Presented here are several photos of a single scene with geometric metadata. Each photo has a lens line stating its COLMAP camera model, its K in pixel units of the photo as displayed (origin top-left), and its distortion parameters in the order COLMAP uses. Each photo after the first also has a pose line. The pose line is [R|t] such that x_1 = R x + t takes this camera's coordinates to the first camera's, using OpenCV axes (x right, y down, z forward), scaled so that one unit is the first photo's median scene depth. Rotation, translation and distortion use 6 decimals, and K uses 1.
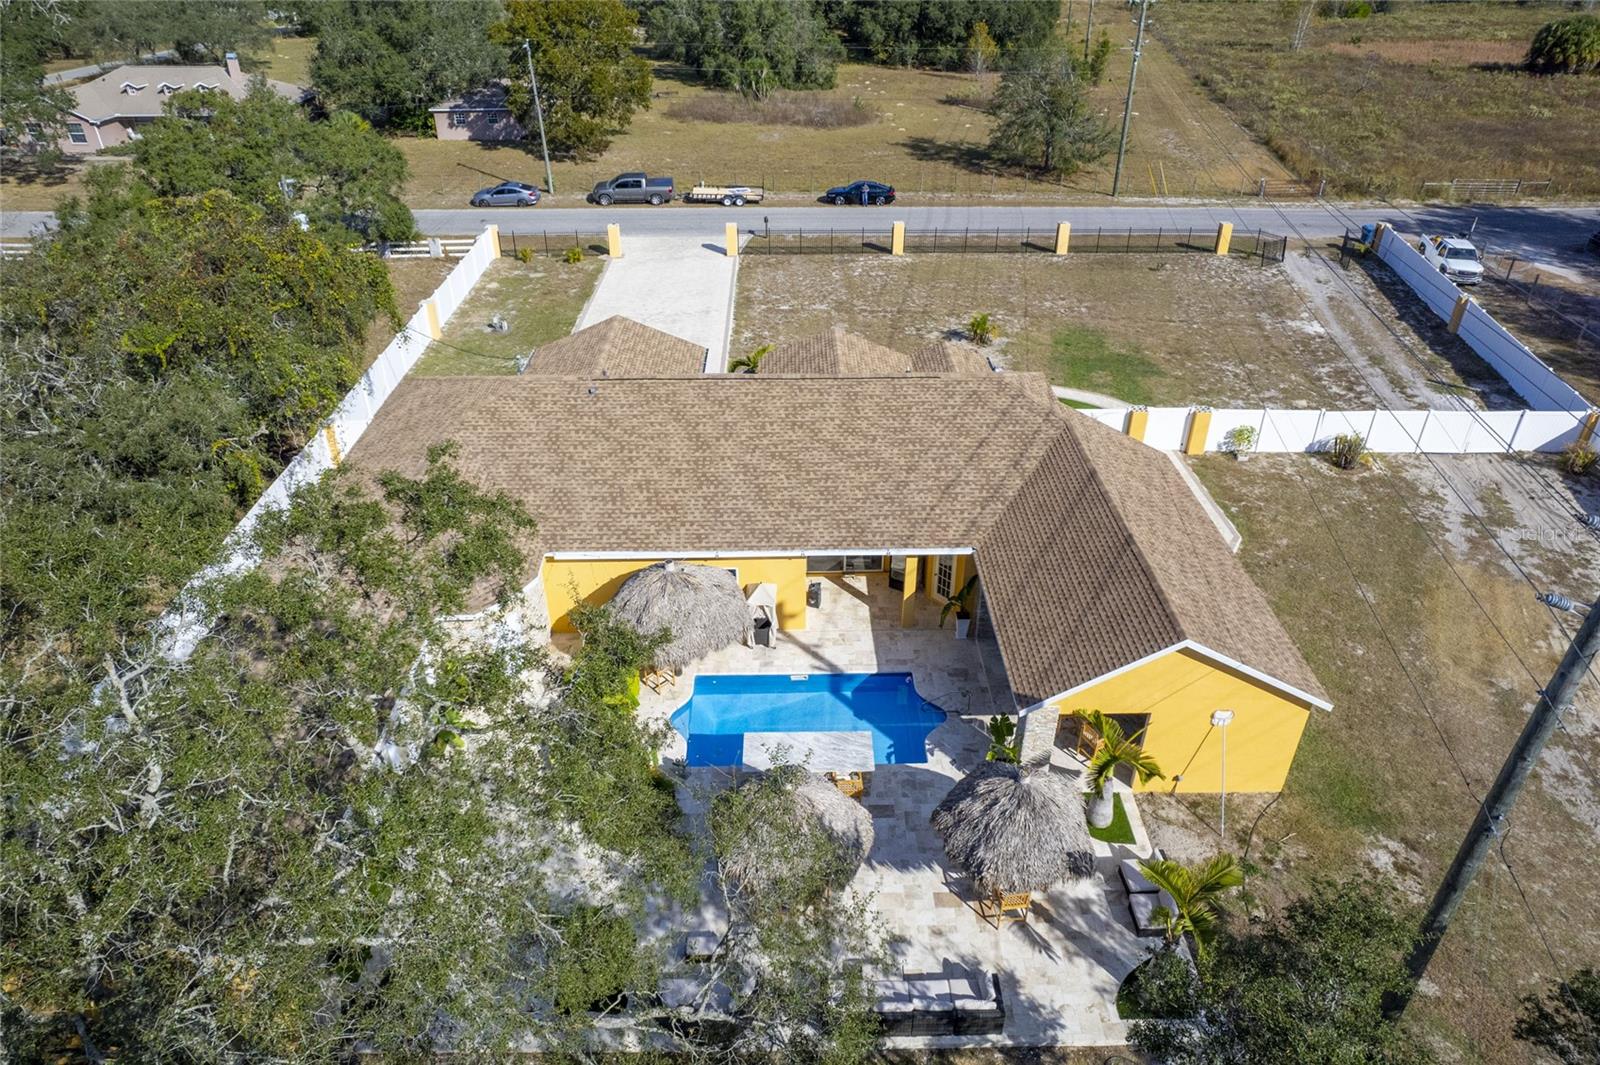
lens RADIAL K [[1016.9, 0, 800.0], [0, 1016.9, 532.5], [0, 0, 1]] dist [-0.074113, 0.066158]
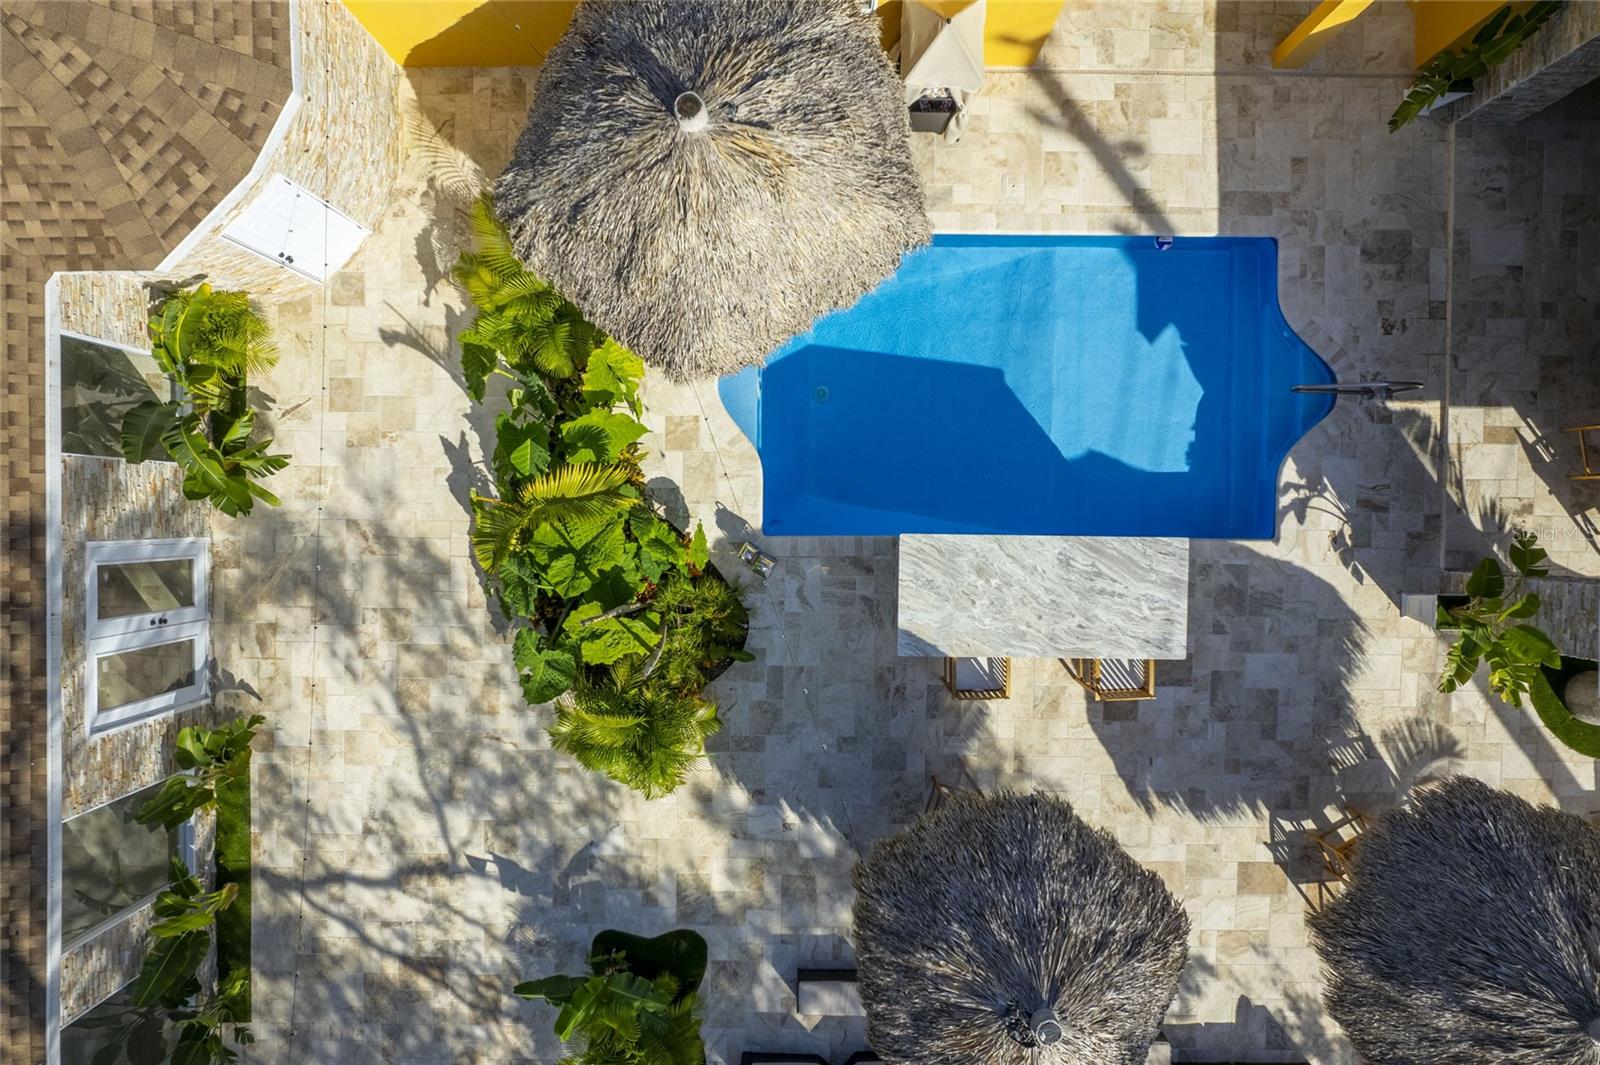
lens RADIAL K [[1016.9, 0, 800.0], [0, 1016.9, 532.5], [0, 0, 1]] dist [-0.074113, 0.066158]
pose [[0.999578, 0.020352, -0.020707, -0.043164], [0.007085, 0.520643, 0.853745, -0.086477], [0.028157, -0.853532, 0.520279, 0.367419]]
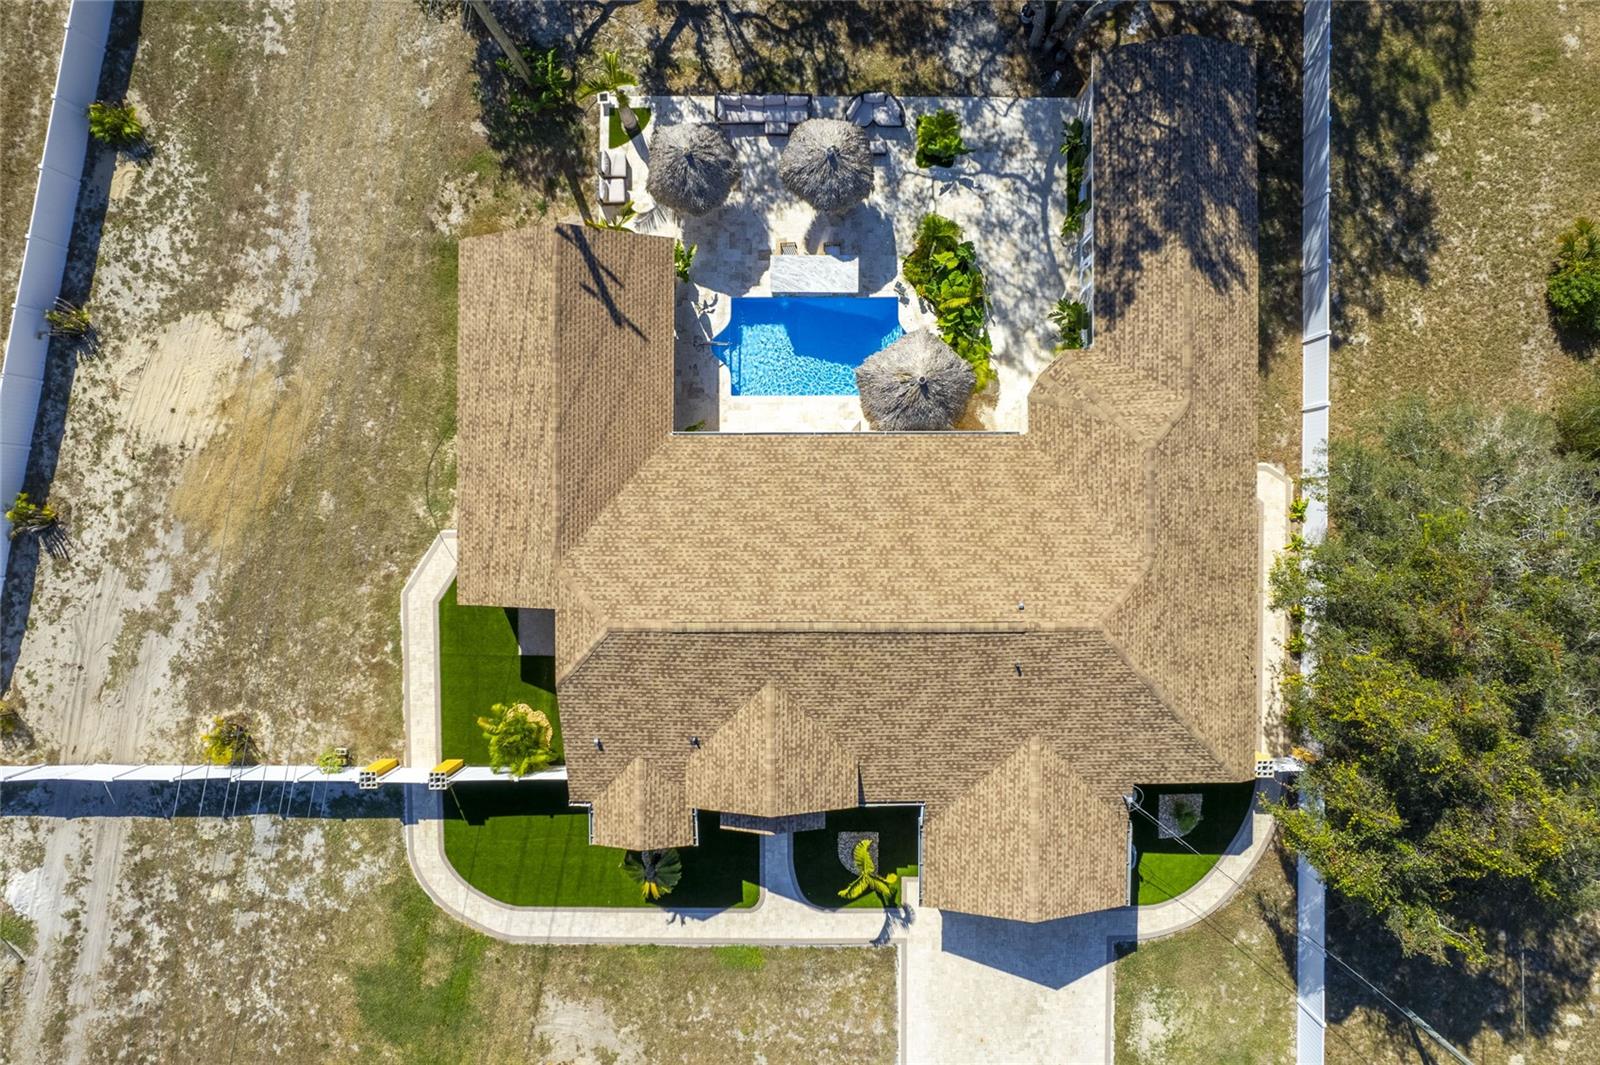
lens RADIAL K [[1016.9, 0, 800.0], [0, 1016.9, 532.5], [0, 0, 1]] dist [-0.074113, 0.066158]
pose [[-0.999891, -0.014629, -0.002192, 0.011460], [0.006140, -0.545278, 0.838233, -0.575631], [-0.013457, 0.838128, 0.545308, 0.238447]]
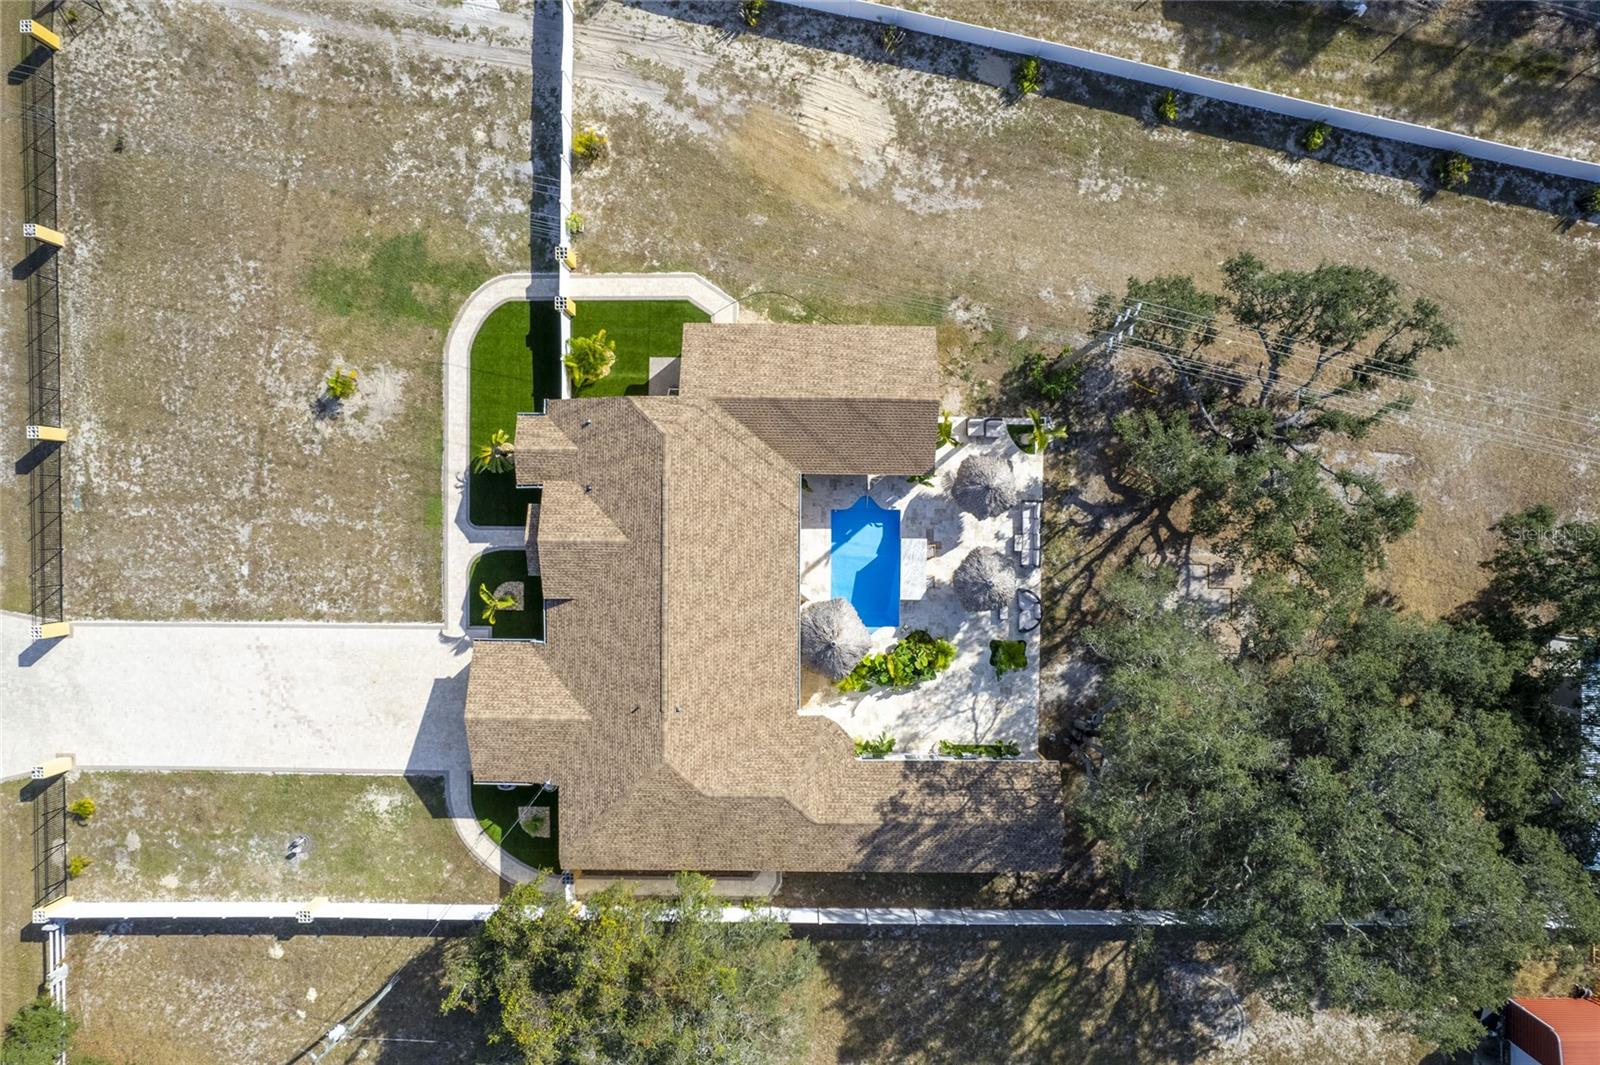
lens RADIAL K [[1016.9, 0, 800.0], [0, 1016.9, 532.5], [0, 0, 1]] dist [-0.074113, 0.066158]
pose [[0.023591, -0.999409, -0.025000, 0.061523], [0.533071, -0.008580, 0.846027, -0.802492], [-0.845742, -0.033286, 0.532553, 0.031569]]
